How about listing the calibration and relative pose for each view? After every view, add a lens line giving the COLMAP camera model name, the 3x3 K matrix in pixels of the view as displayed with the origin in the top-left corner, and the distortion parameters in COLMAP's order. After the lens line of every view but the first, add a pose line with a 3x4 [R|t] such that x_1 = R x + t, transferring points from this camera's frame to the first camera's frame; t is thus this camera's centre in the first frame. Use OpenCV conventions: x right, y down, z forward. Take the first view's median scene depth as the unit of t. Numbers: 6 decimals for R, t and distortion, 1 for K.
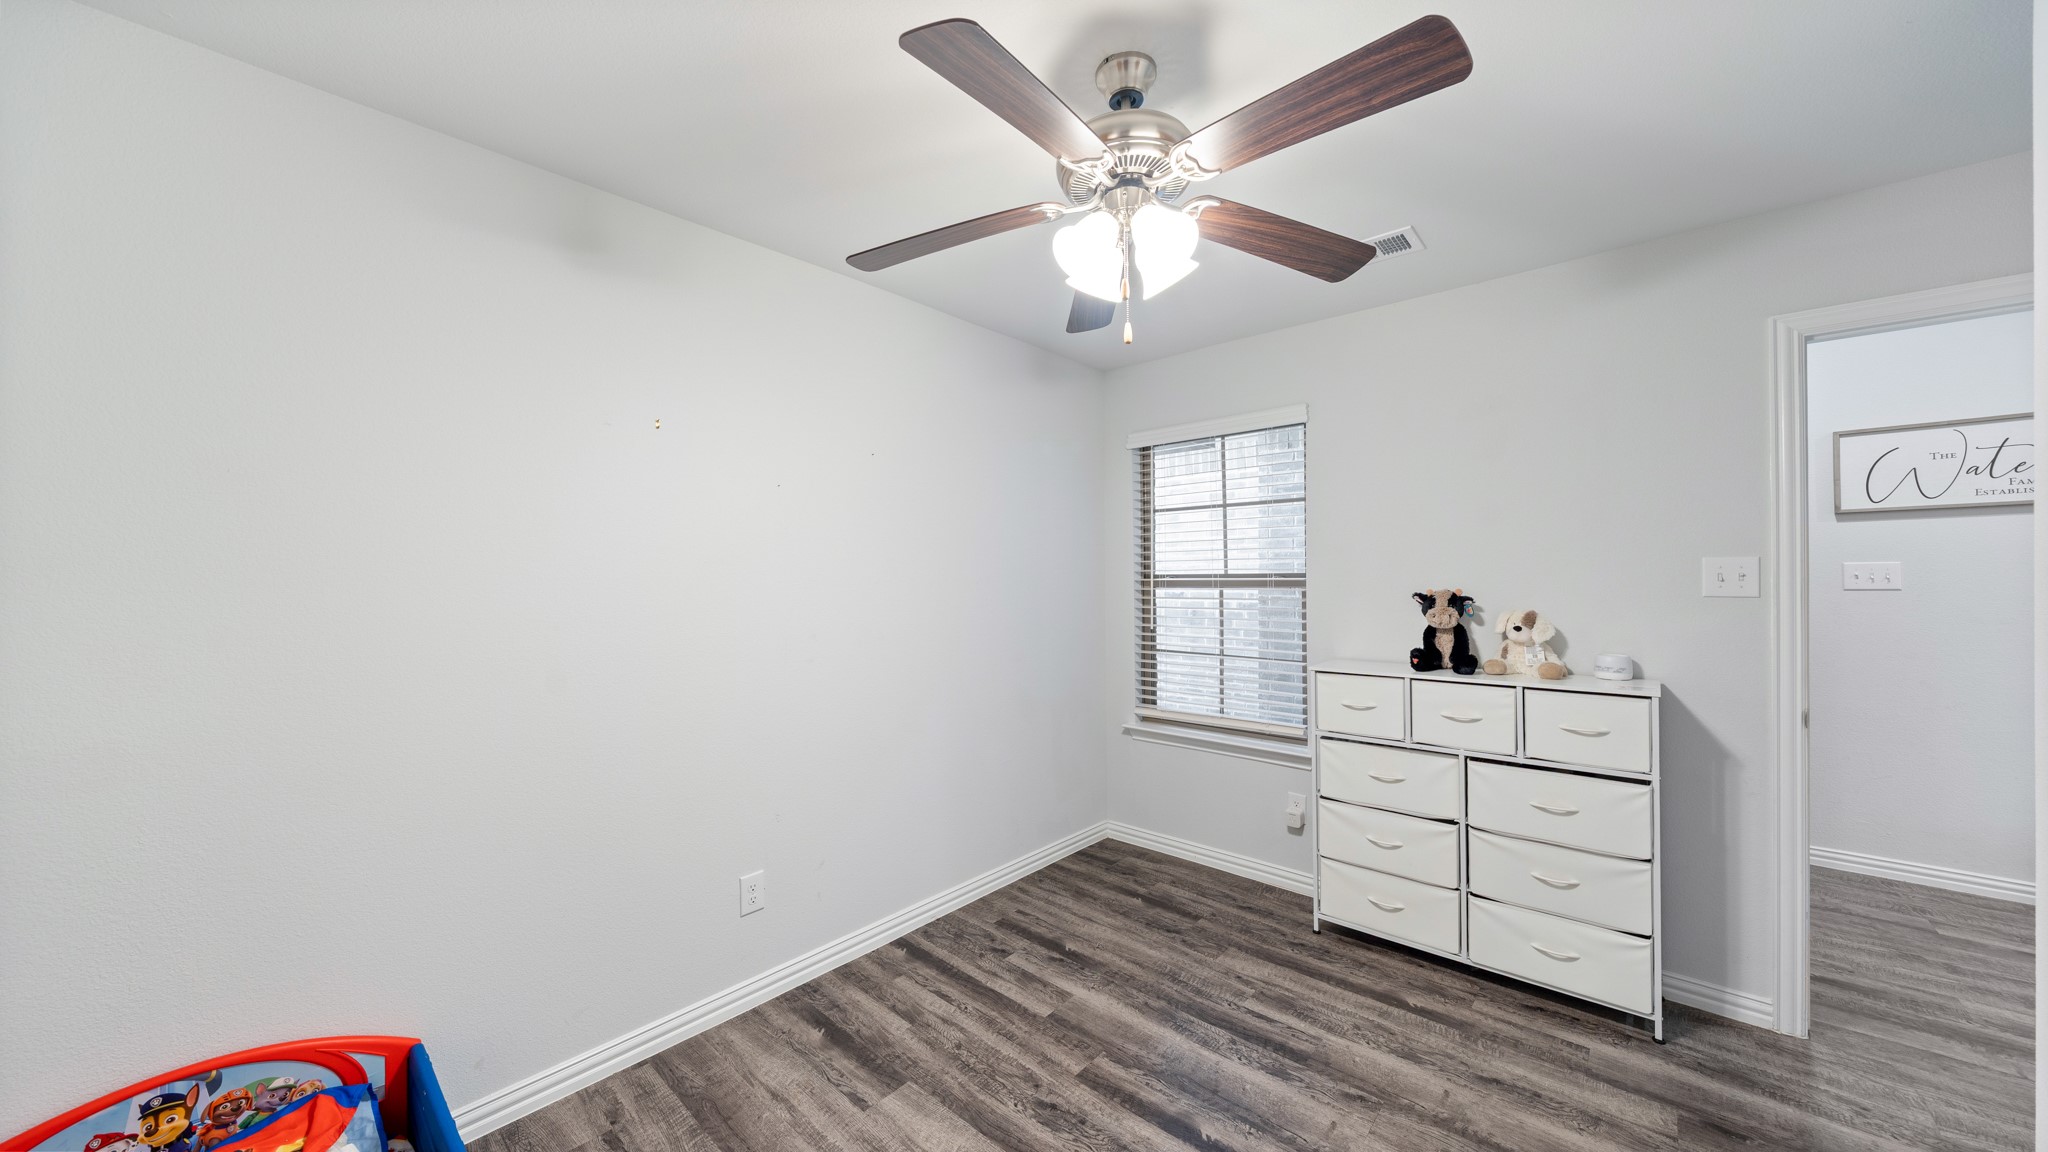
lens RADIAL K [[700.7, 0, 1023.8], [0, 700.7, 582.9], [0, 0, 1]] dist [-0.006383, -0.000120]
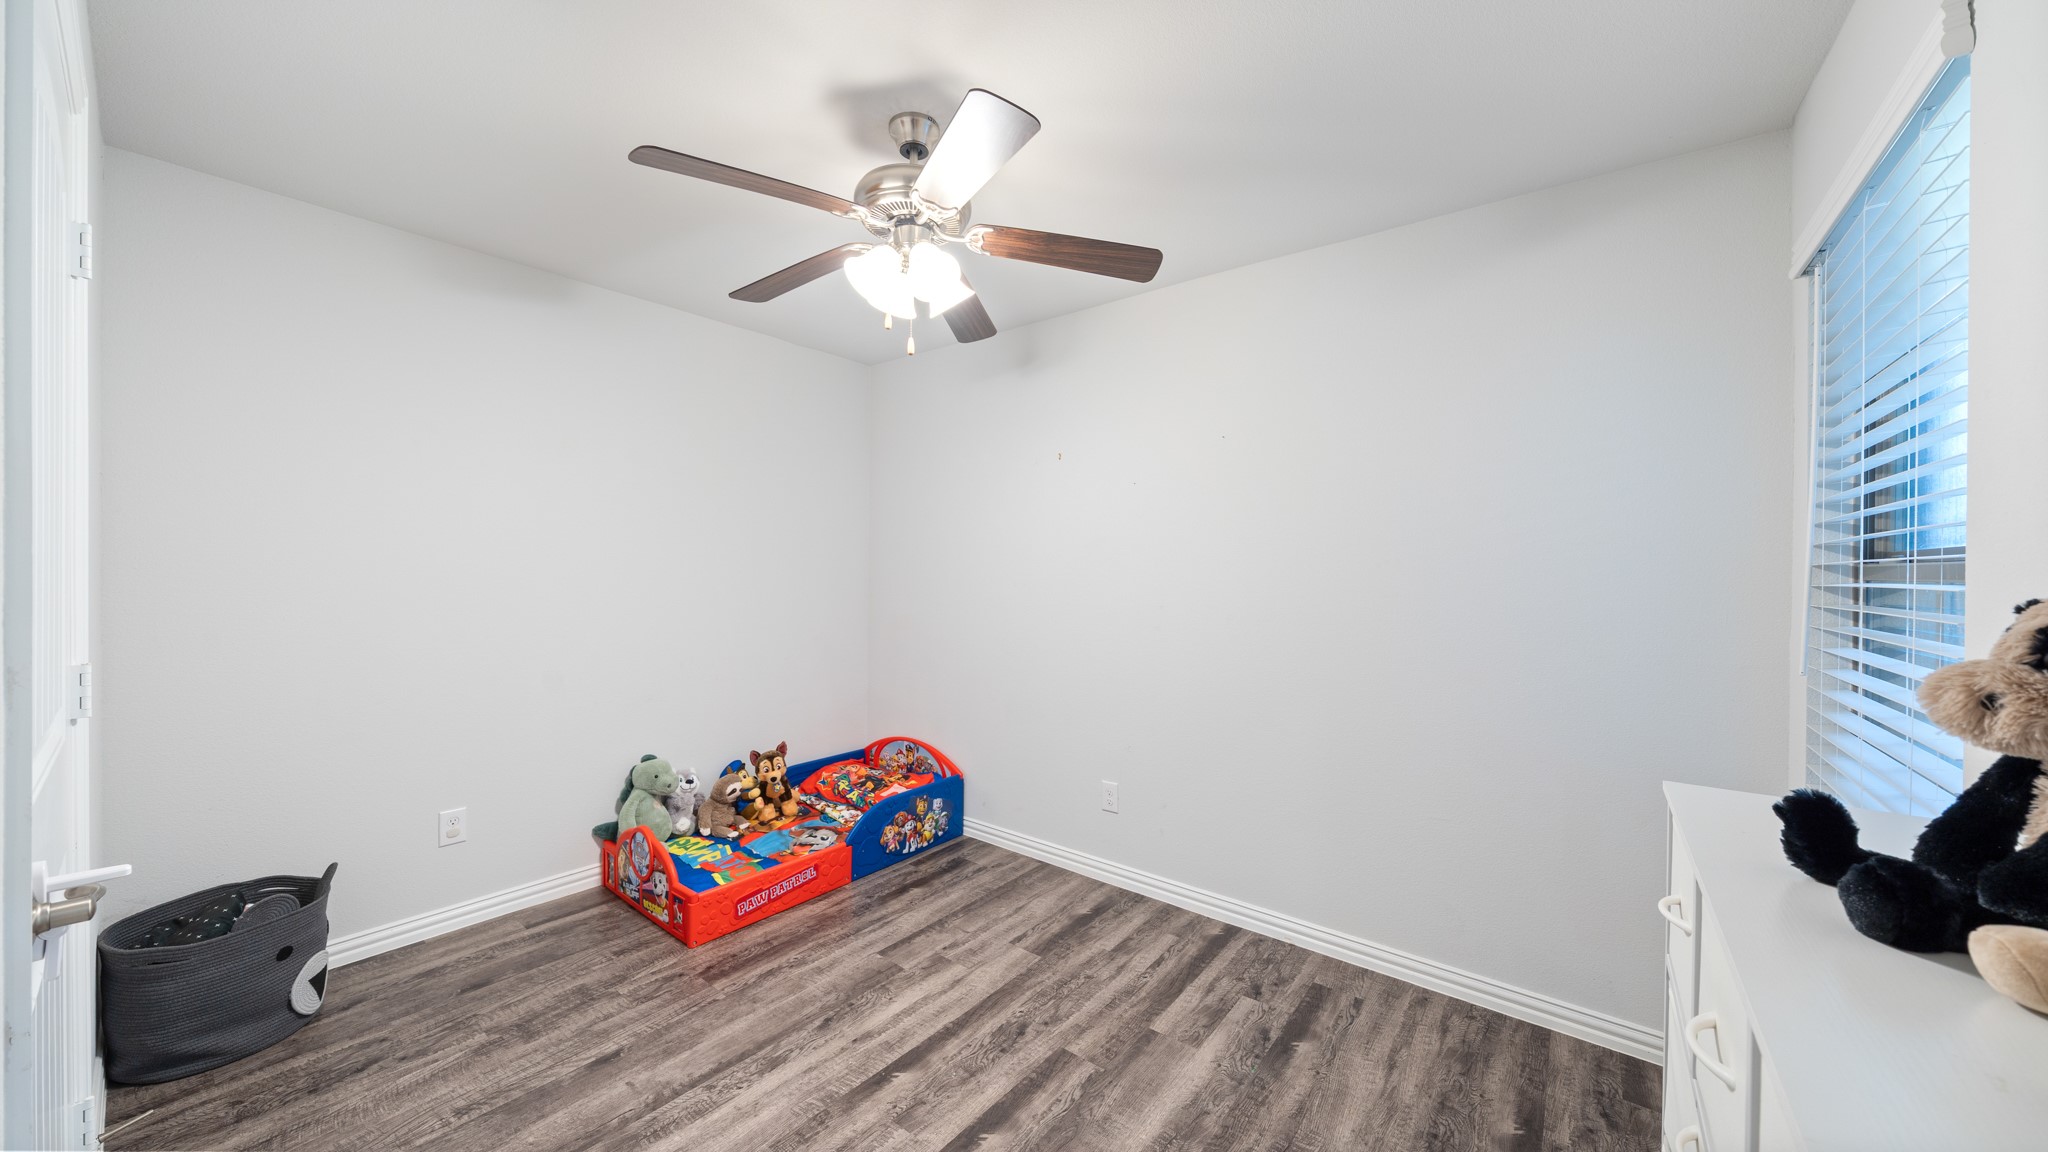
lens RADIAL K [[700.7, 0, 1023.8], [0, 700.7, 582.9], [0, 0, 1]] dist [-0.006383, -0.000120]
pose [[0.068810, 0.028338, -0.997227, 0.910375], [-0.023735, 0.999360, 0.026760, 0.008766], [0.997347, 0.021828, 0.069438, 0.740950]]
